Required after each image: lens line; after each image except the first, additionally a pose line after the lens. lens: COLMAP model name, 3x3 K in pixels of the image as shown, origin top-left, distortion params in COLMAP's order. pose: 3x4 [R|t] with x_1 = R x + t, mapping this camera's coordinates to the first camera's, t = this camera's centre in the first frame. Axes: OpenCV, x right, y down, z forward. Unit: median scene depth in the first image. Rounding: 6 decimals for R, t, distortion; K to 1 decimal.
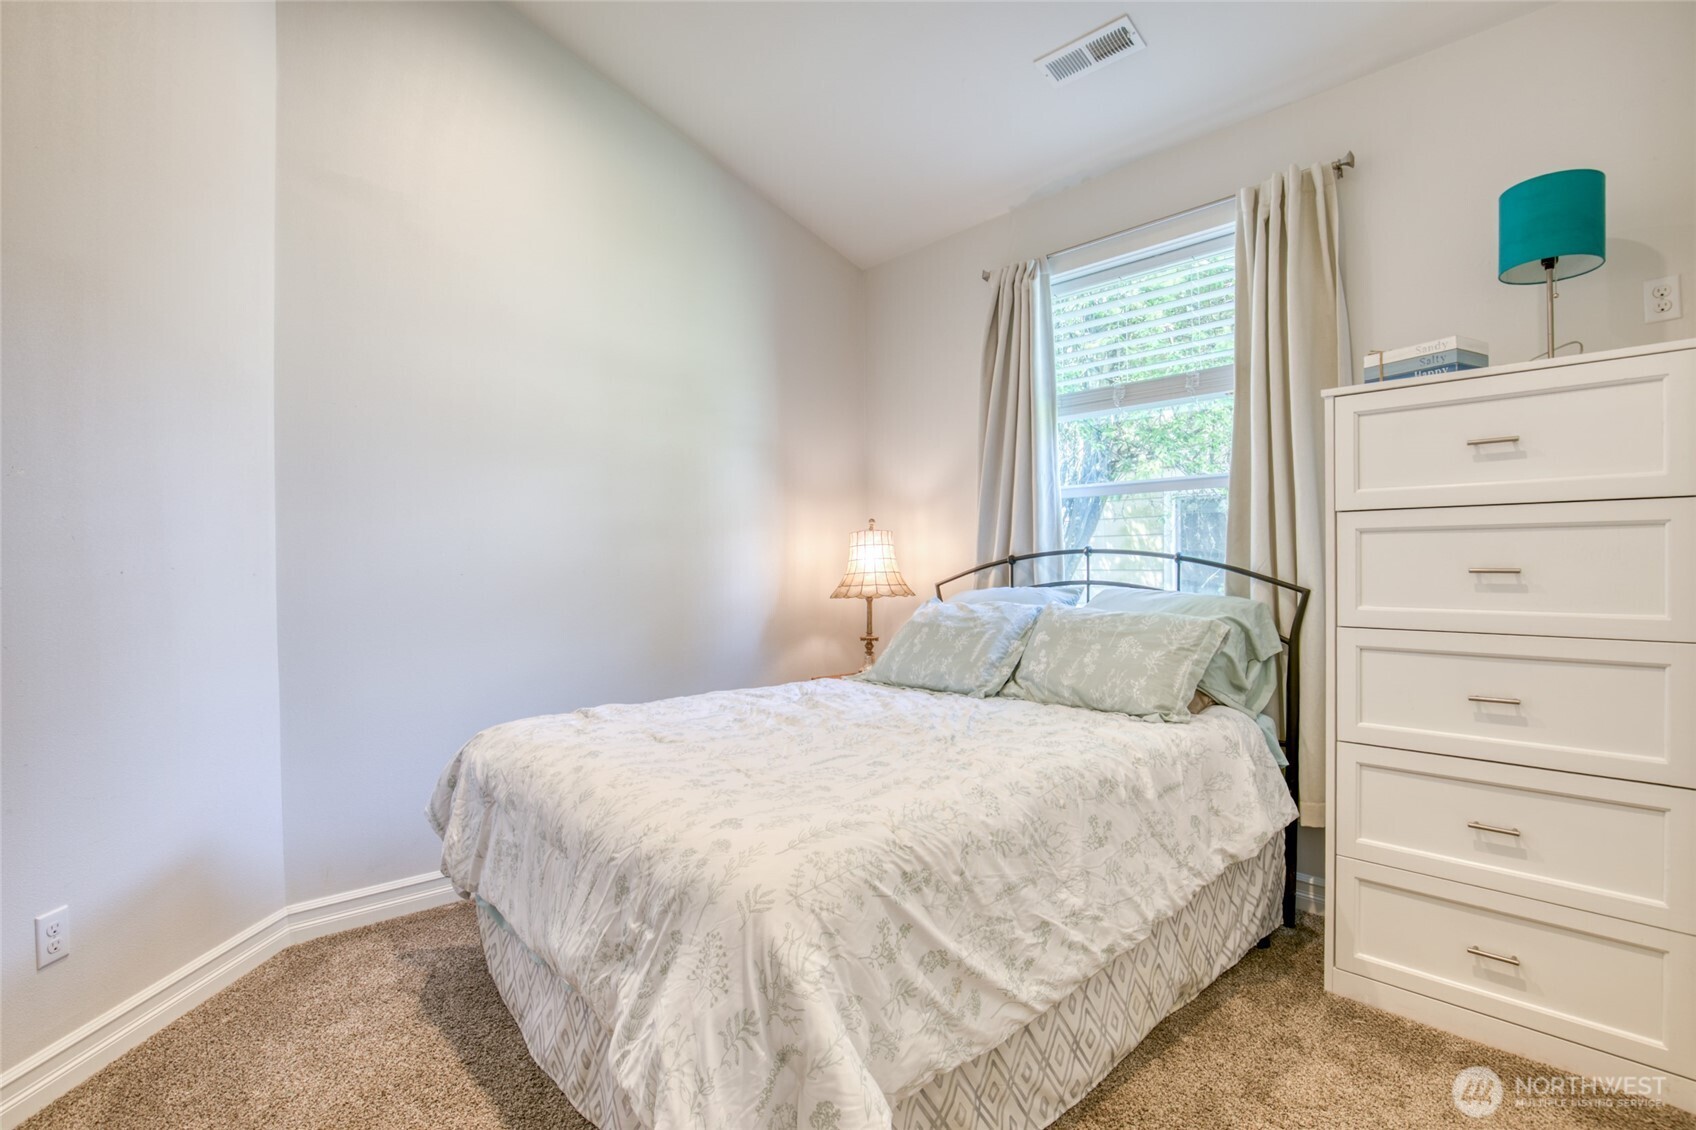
lens RADIAL K [[790.8, 0, 835.6], [0, 790.8, 566.7], [0, 0, 1]] dist [-0.028829, 0.003664]
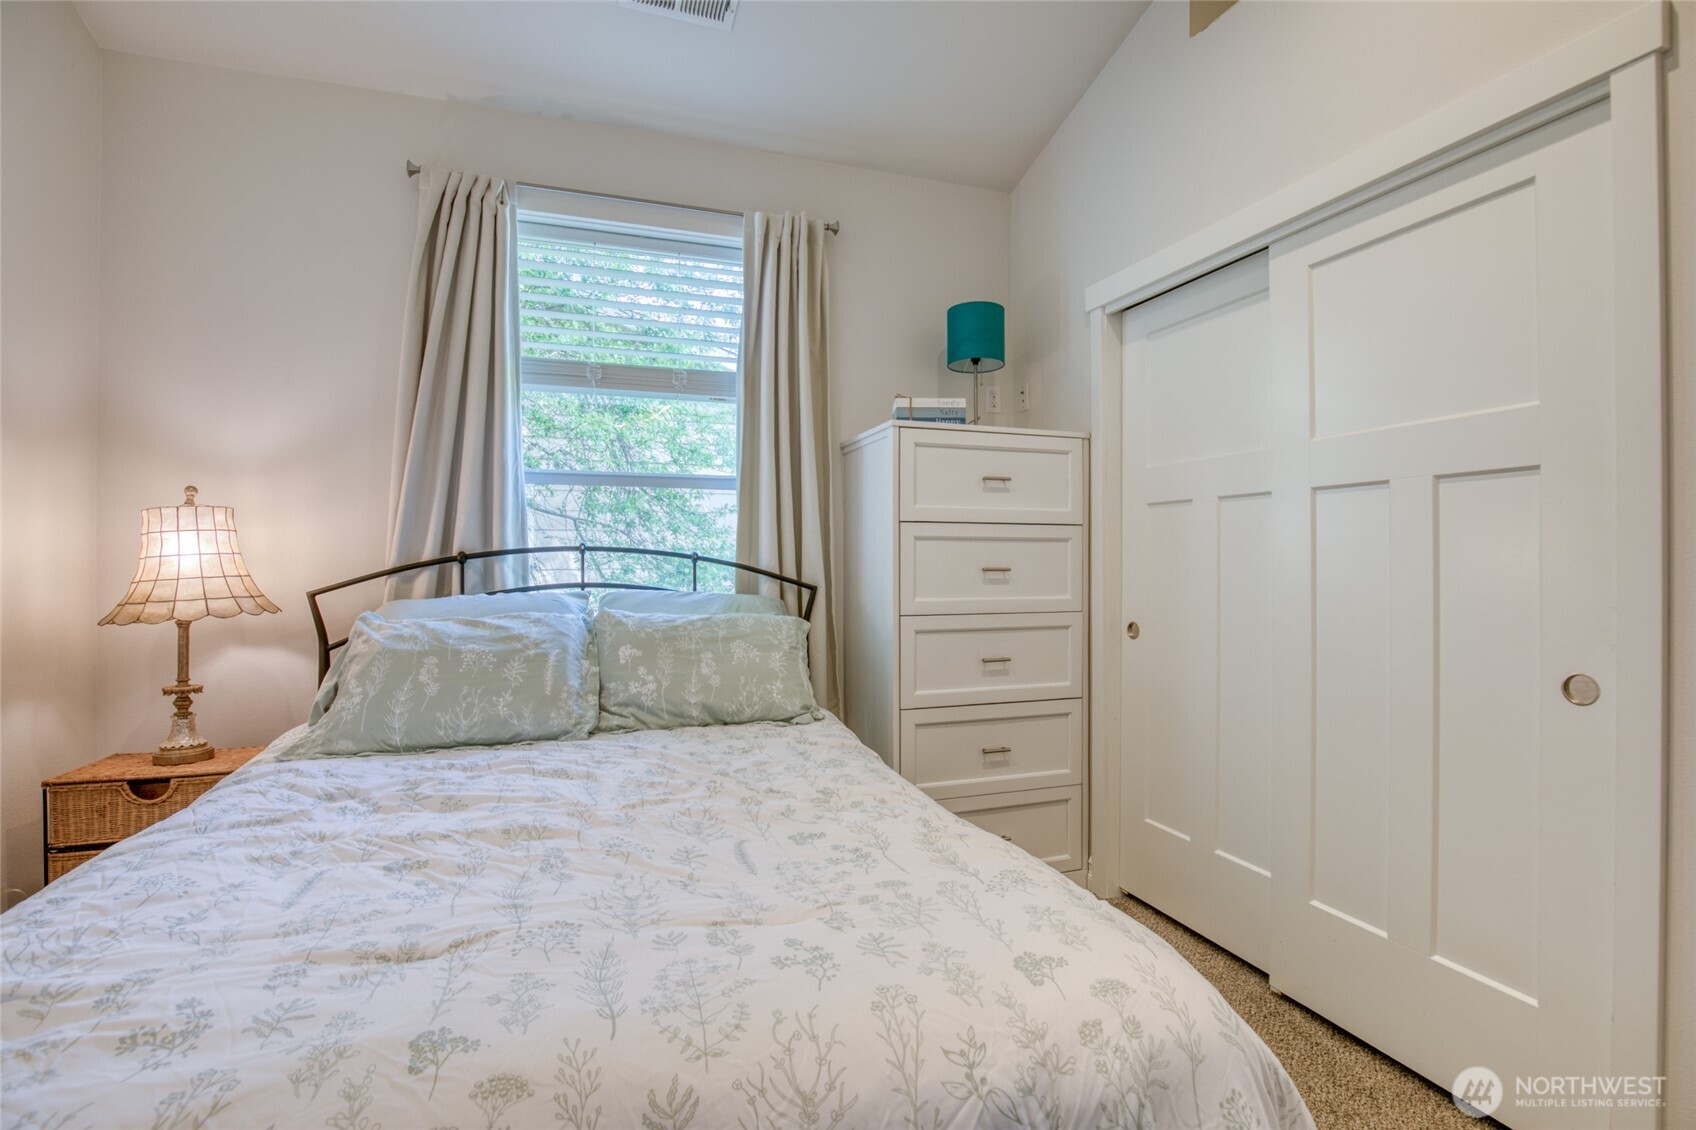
lens RADIAL K [[790.8, 0, 841.5], [0, 790.8, 561.4], [0, 0, 1]] dist [-0.028829, 0.003664]
pose [[0.407210, 0.003016, 0.913330, -0.387091], [0.001471, 0.999991, -0.003958, -0.002719], [-0.913333, 0.002956, 0.407202, 0.432063]]
